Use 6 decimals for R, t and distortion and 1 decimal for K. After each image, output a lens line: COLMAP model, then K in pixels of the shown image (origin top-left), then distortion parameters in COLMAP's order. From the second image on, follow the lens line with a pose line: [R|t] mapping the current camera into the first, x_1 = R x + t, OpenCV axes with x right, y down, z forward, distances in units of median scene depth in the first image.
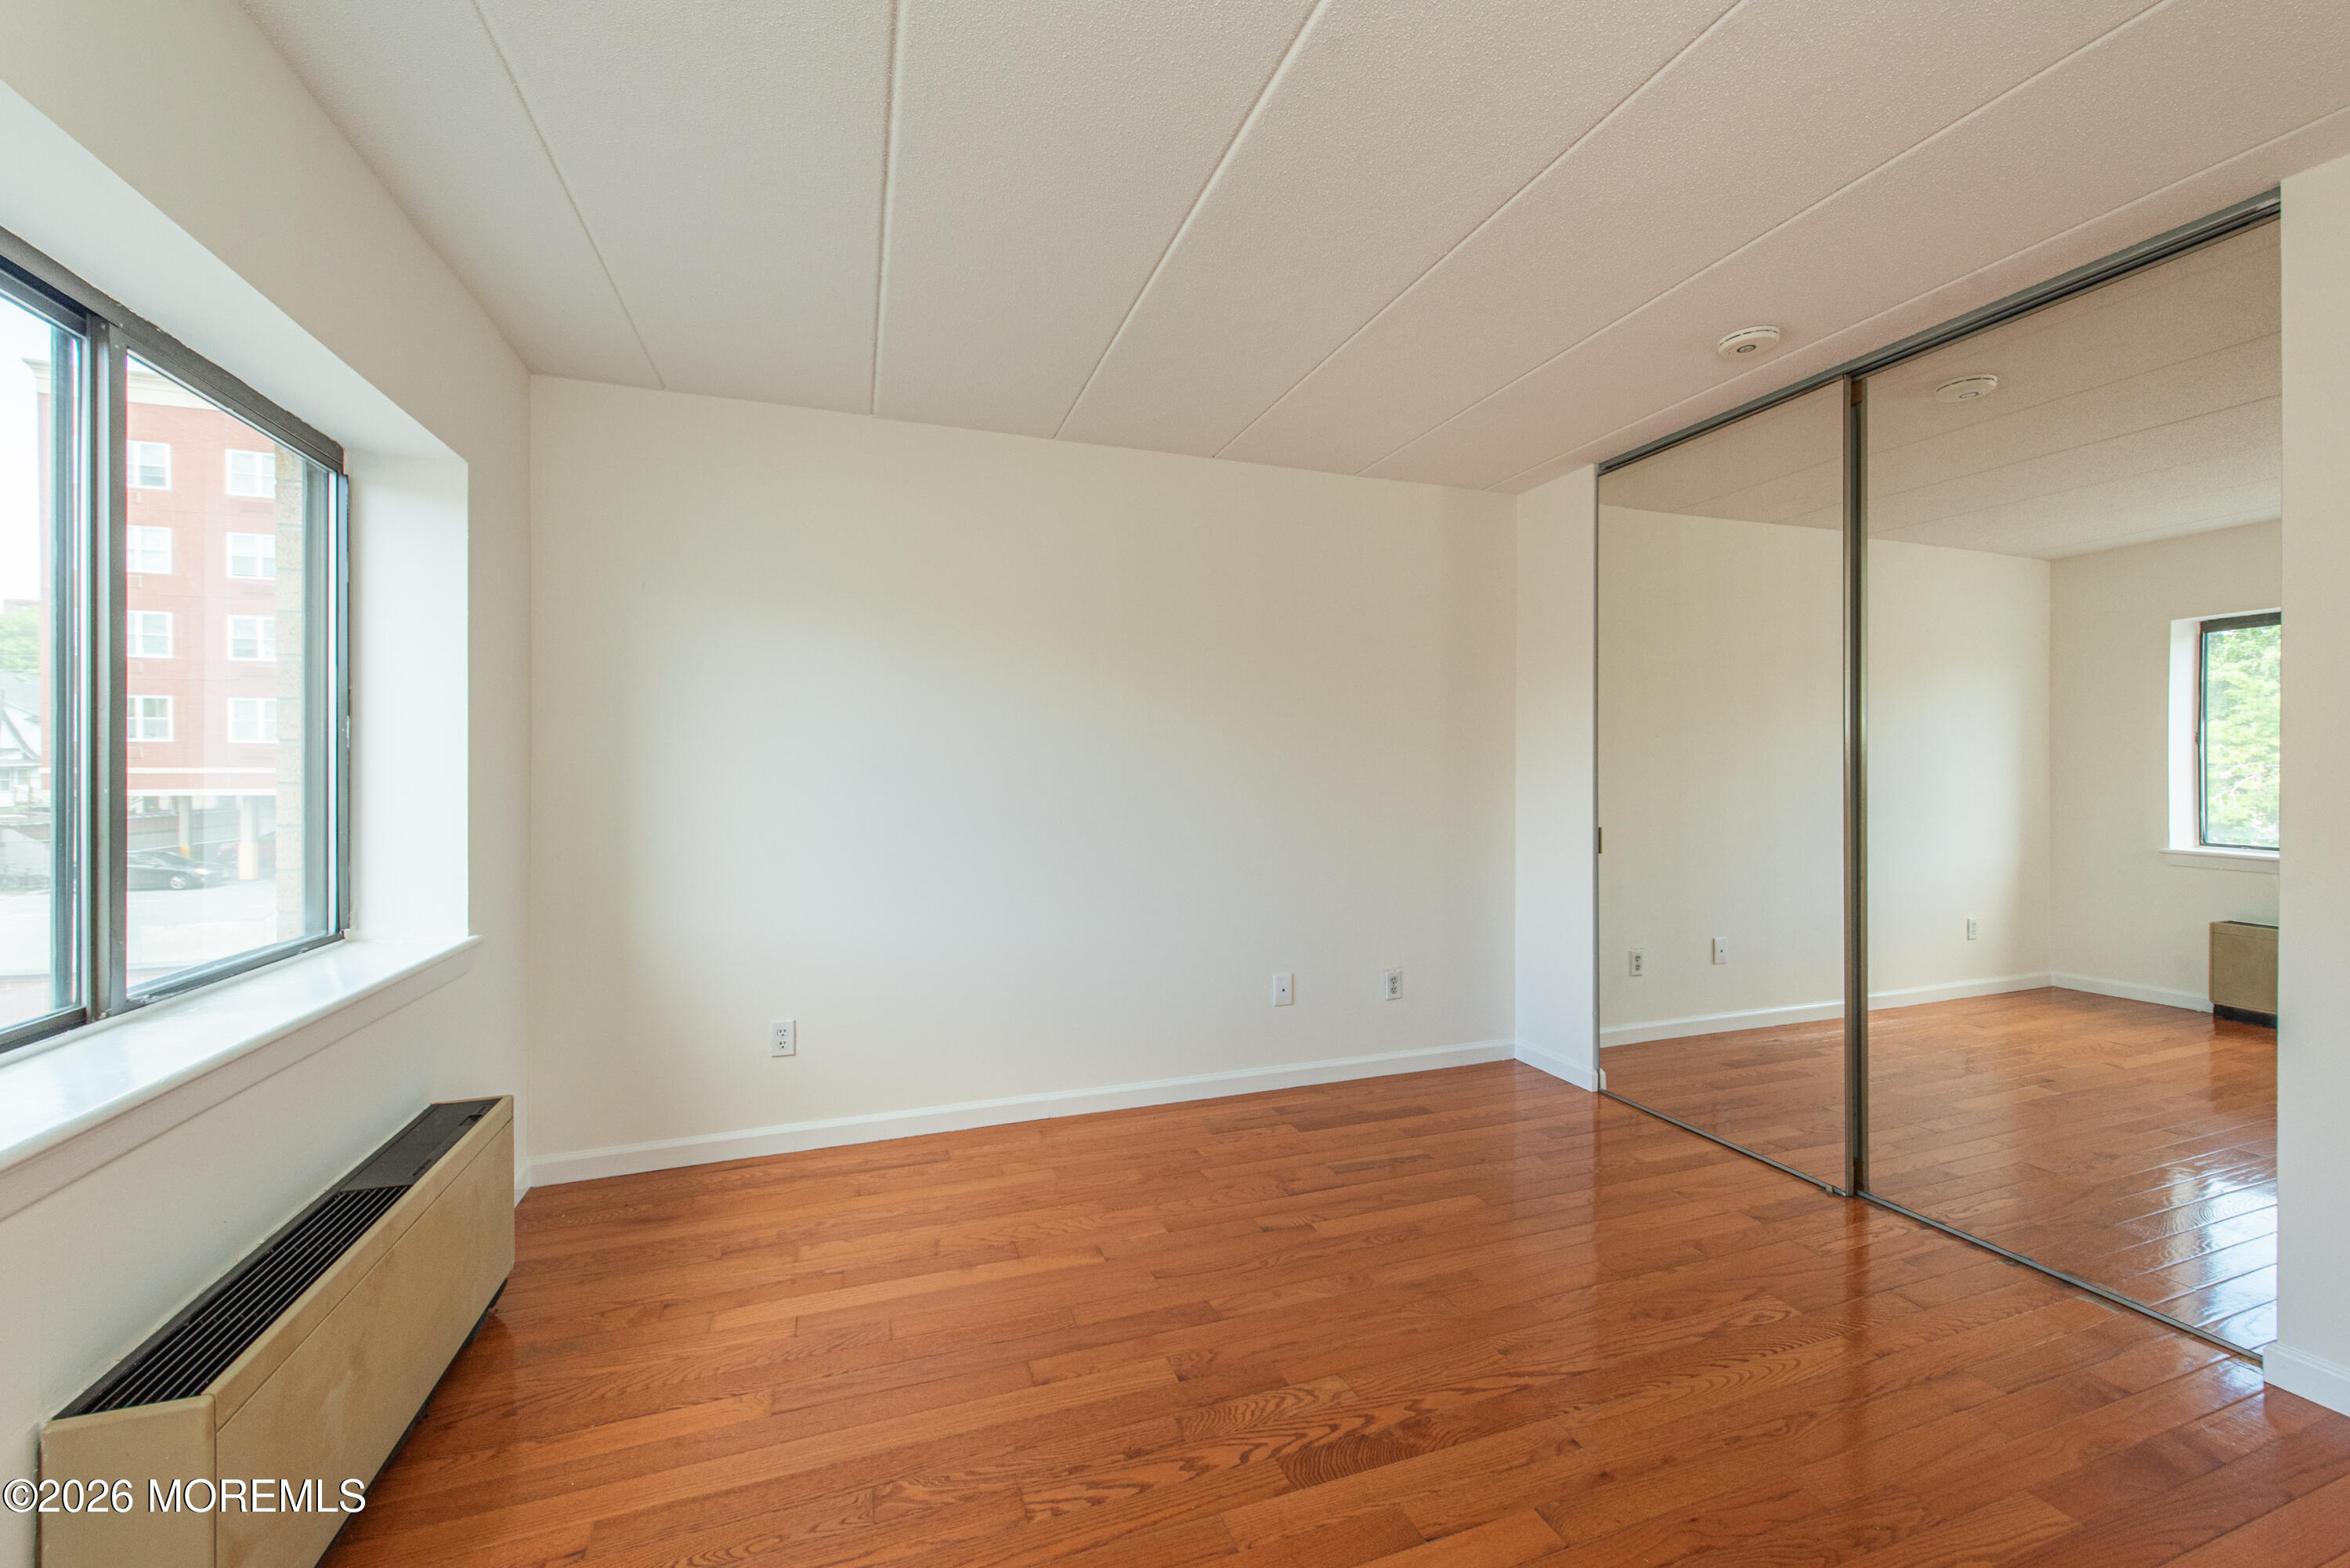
lens RADIAL K [[918.6, 0, 1119.2], [0, 918.6, 778.3], [0, 0, 1]] dist [0.008001, -0.004823]
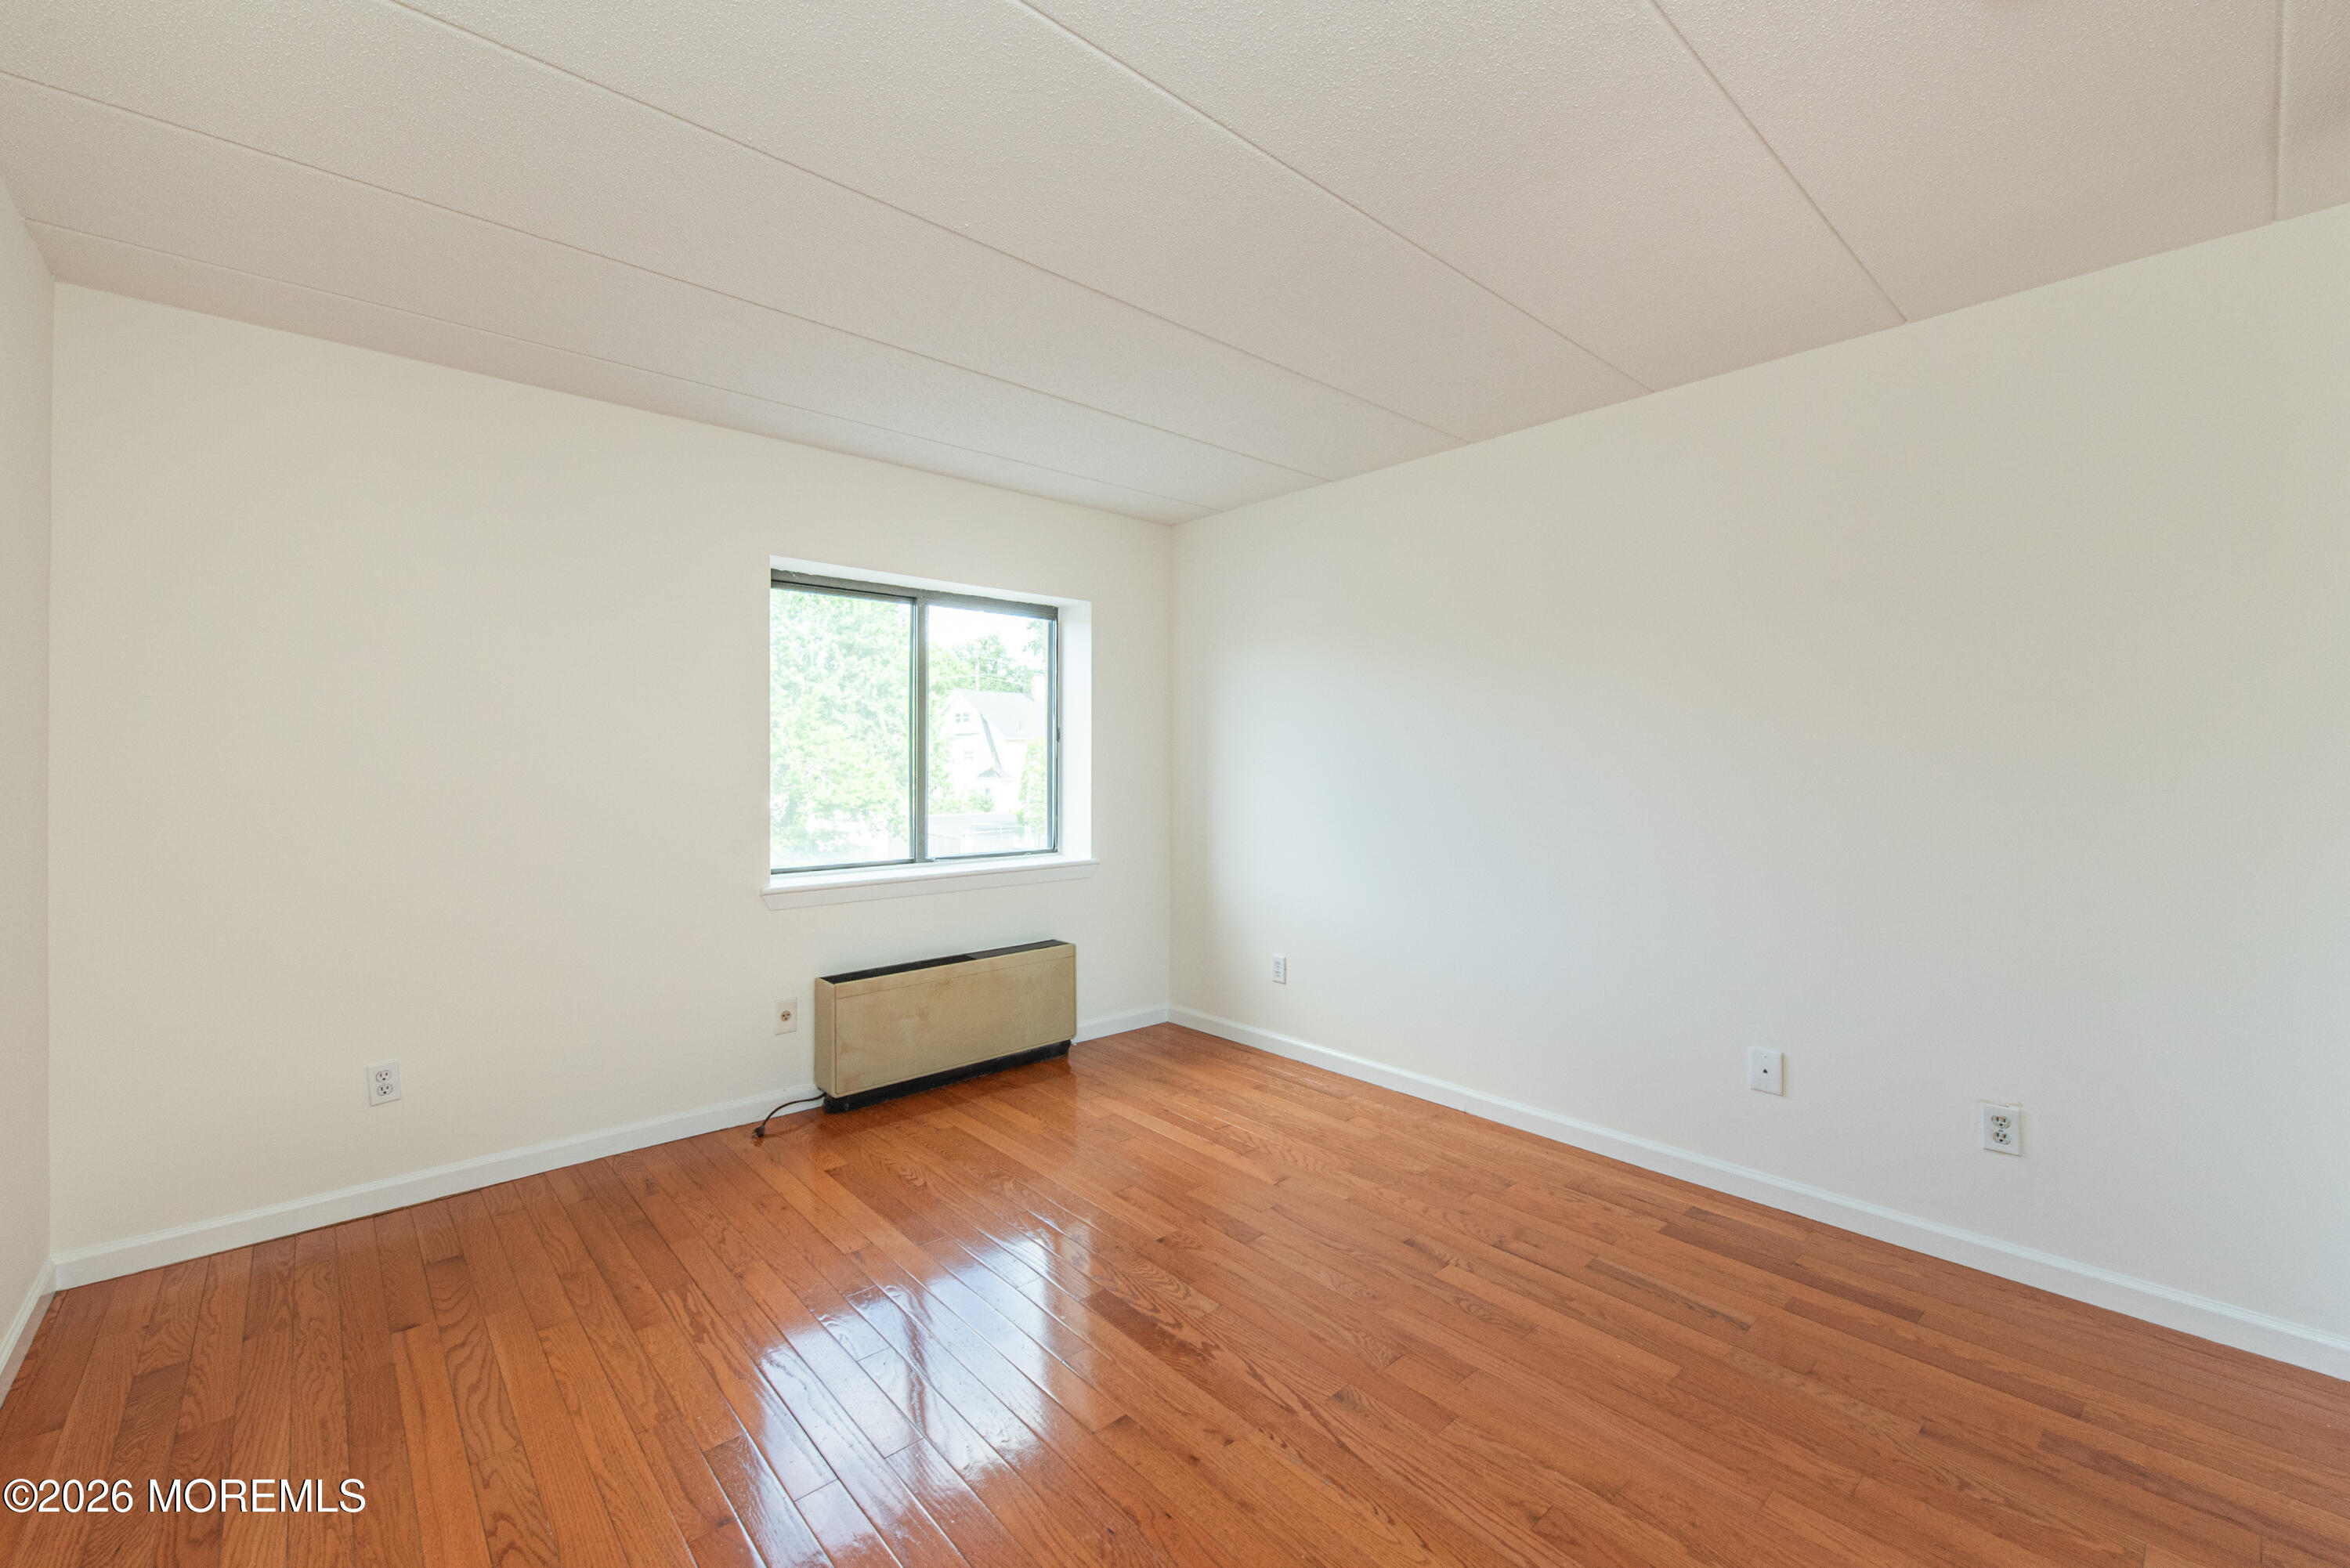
lens RADIAL K [[918.6, 0, 1119.2], [0, 918.6, 778.3], [0, 0, 1]] dist [0.008001, -0.004823]
pose [[0.374577, 0.018211, -0.927017, 0.859141], [-0.008045, 0.999833, 0.016391, -0.014901], [0.927161, 0.001318, 0.374661, 0.317814]]
